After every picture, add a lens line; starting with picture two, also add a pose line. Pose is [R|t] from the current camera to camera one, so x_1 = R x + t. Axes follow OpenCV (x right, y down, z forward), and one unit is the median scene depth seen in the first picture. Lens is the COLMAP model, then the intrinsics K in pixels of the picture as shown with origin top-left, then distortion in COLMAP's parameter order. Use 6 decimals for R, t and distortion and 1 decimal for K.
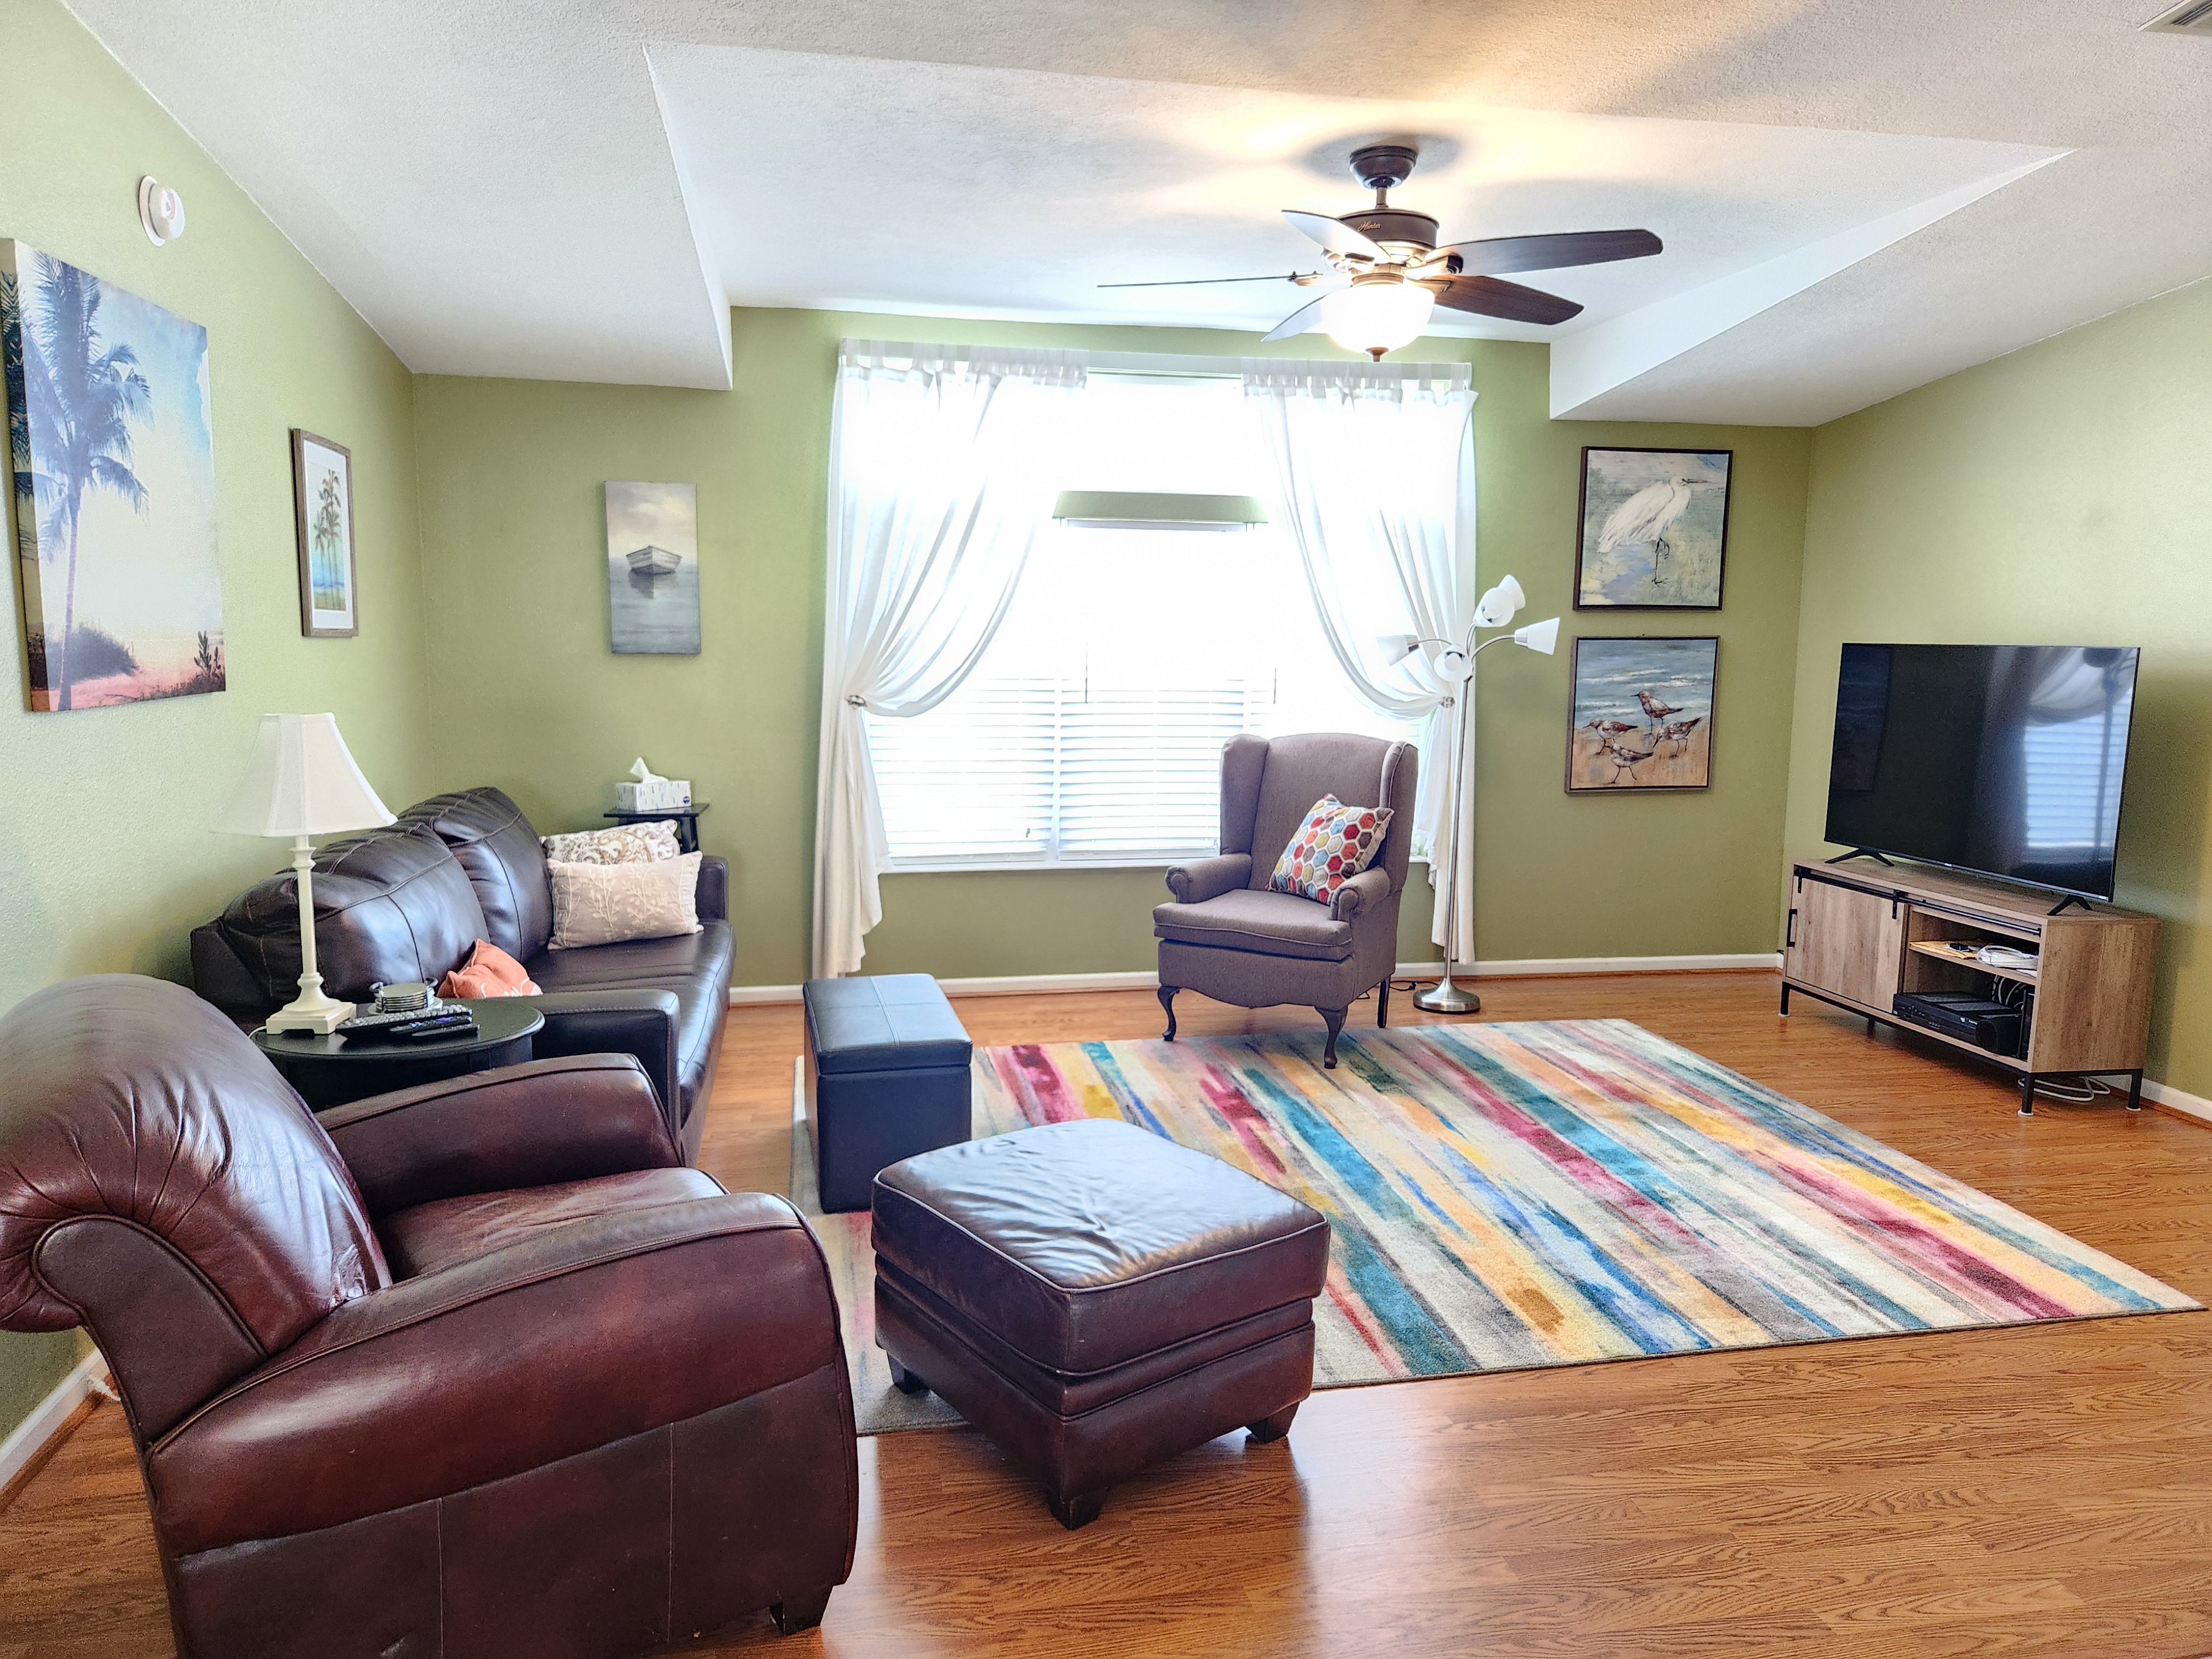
lens RADIAL K [[1492.9, 0, 1111.2], [0, 1492.9, 832.2], [0, 0, 1]] dist [0.075139, -0.069469]
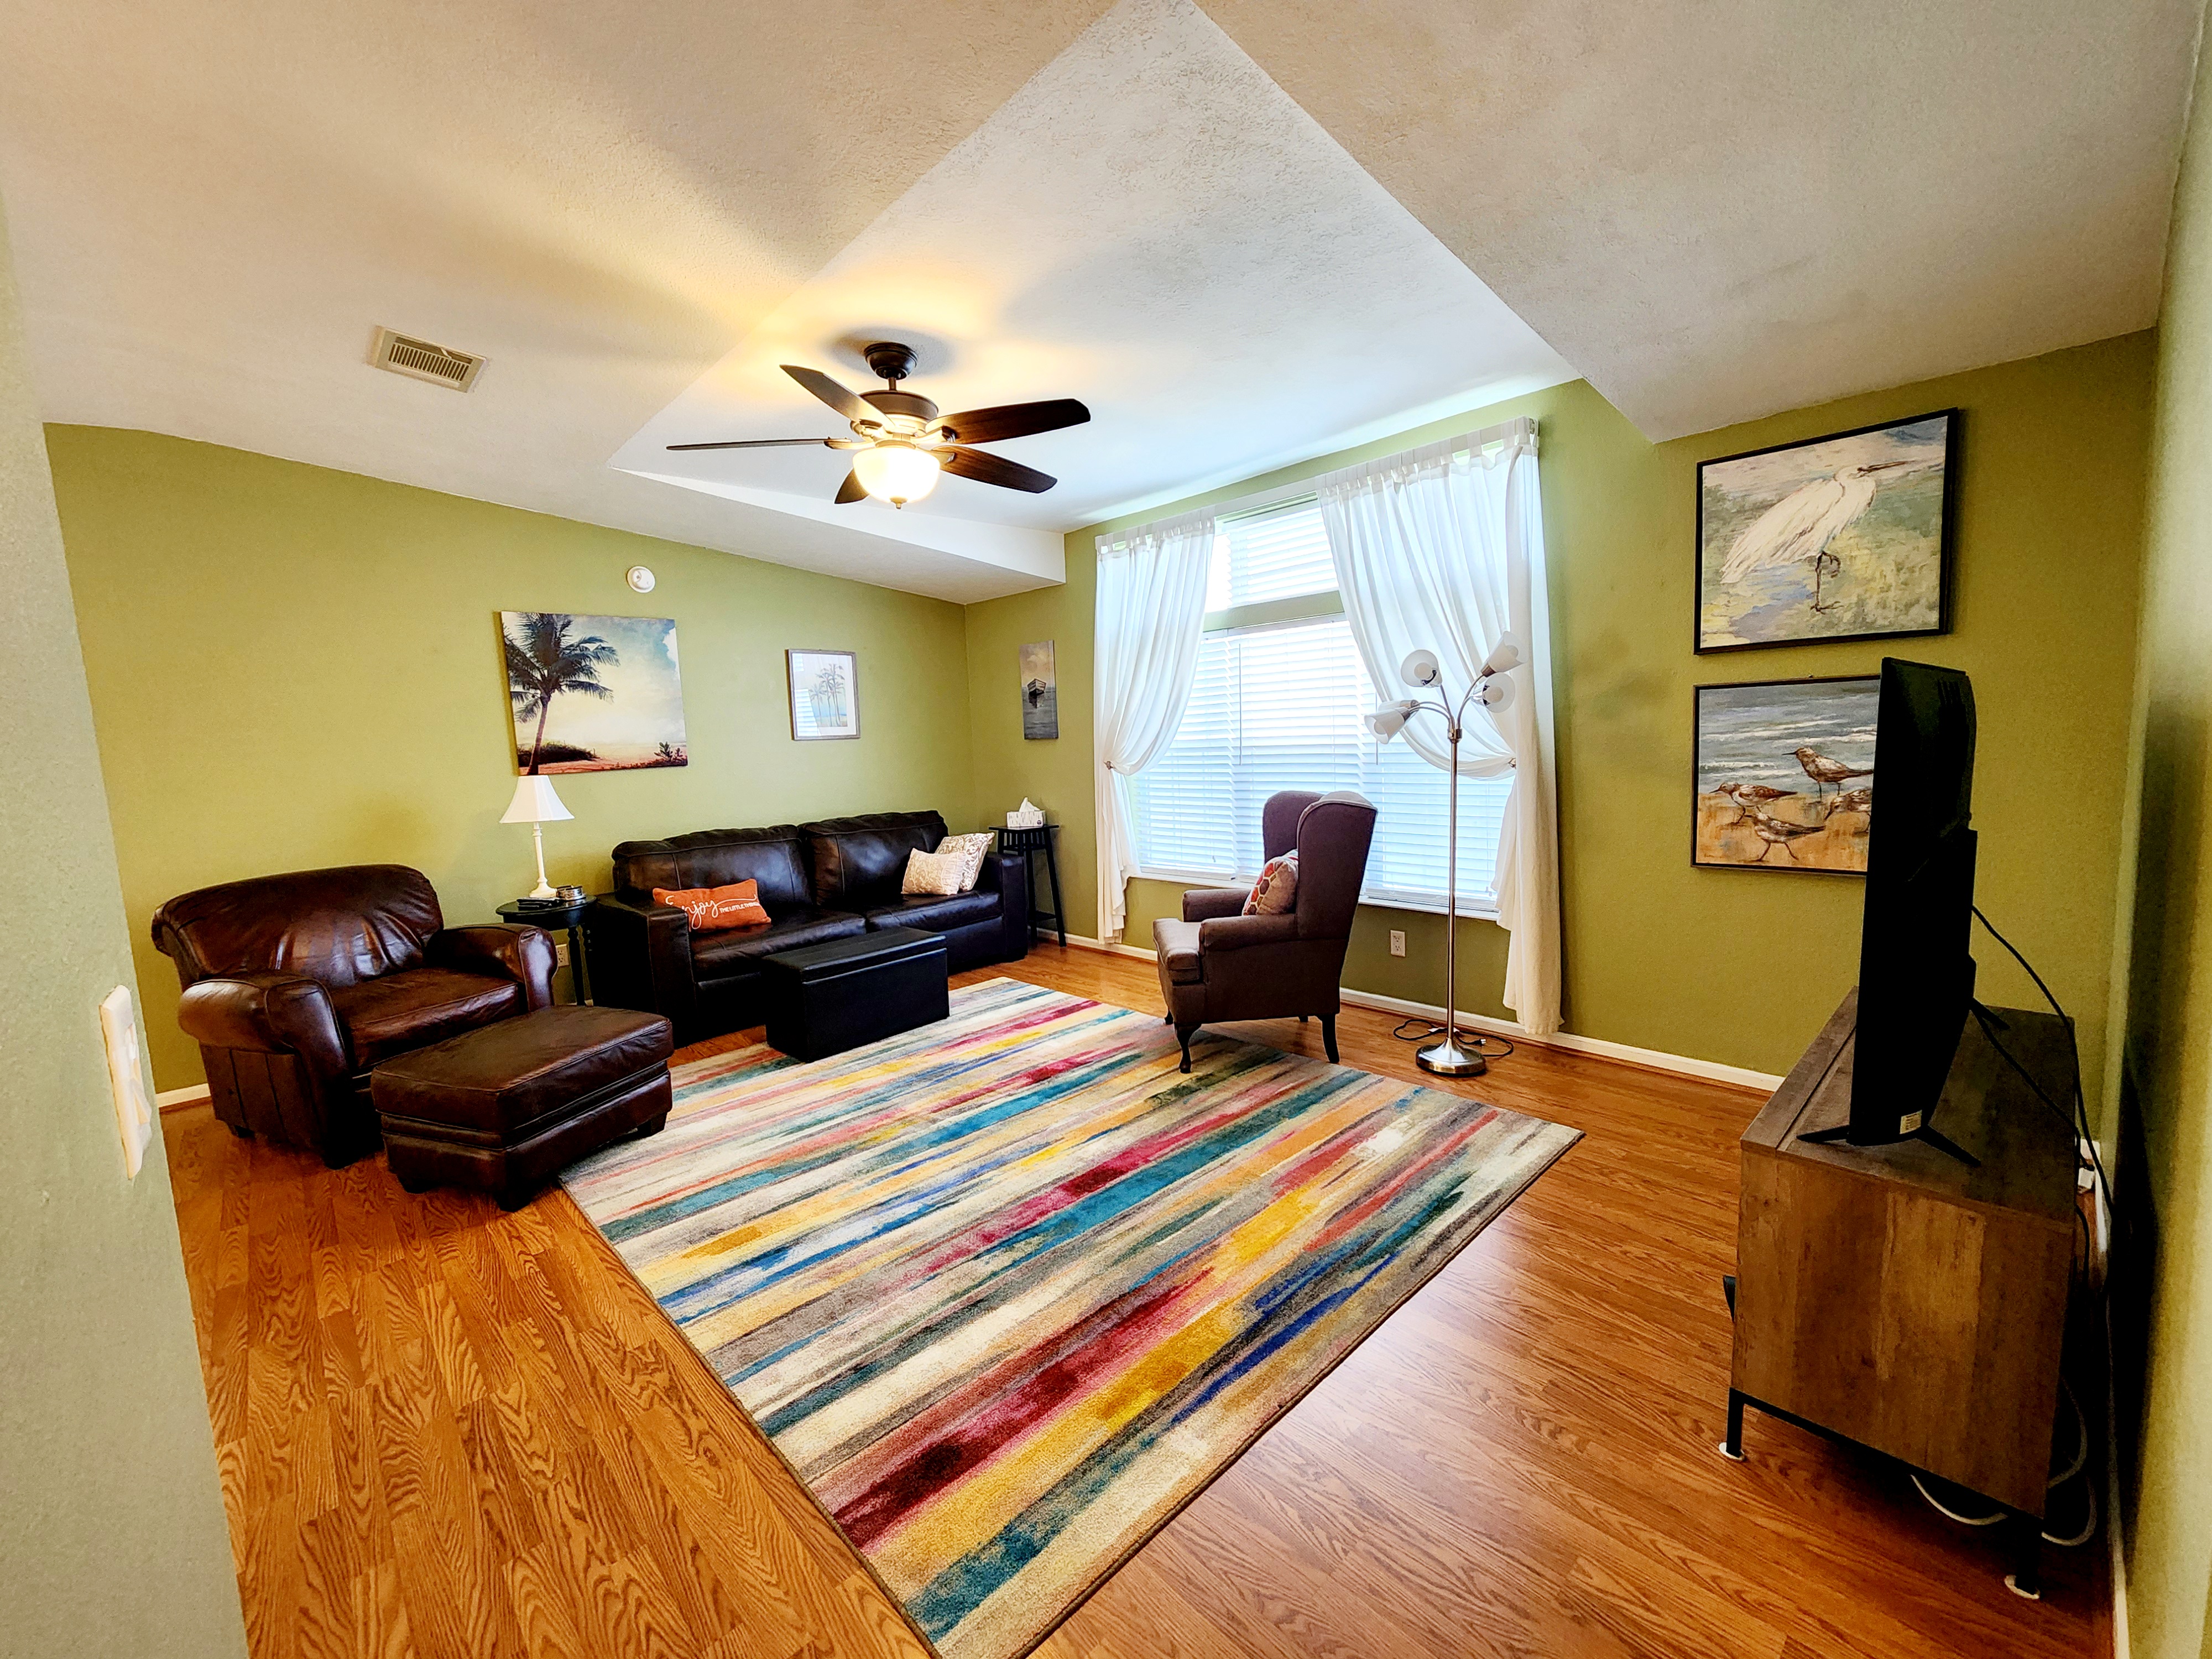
lens RADIAL K [[898.2, 0, 1103.3], [0, 898.2, 831.6], [0, 0, 1]] dist [0.011294, -0.007698]
pose [[0.534214, 0.058932, -0.843292, 0.611951], [-0.065114, 0.997472, 0.028458, -0.043378], [0.842838, 0.039707, 0.536701, 0.479228]]
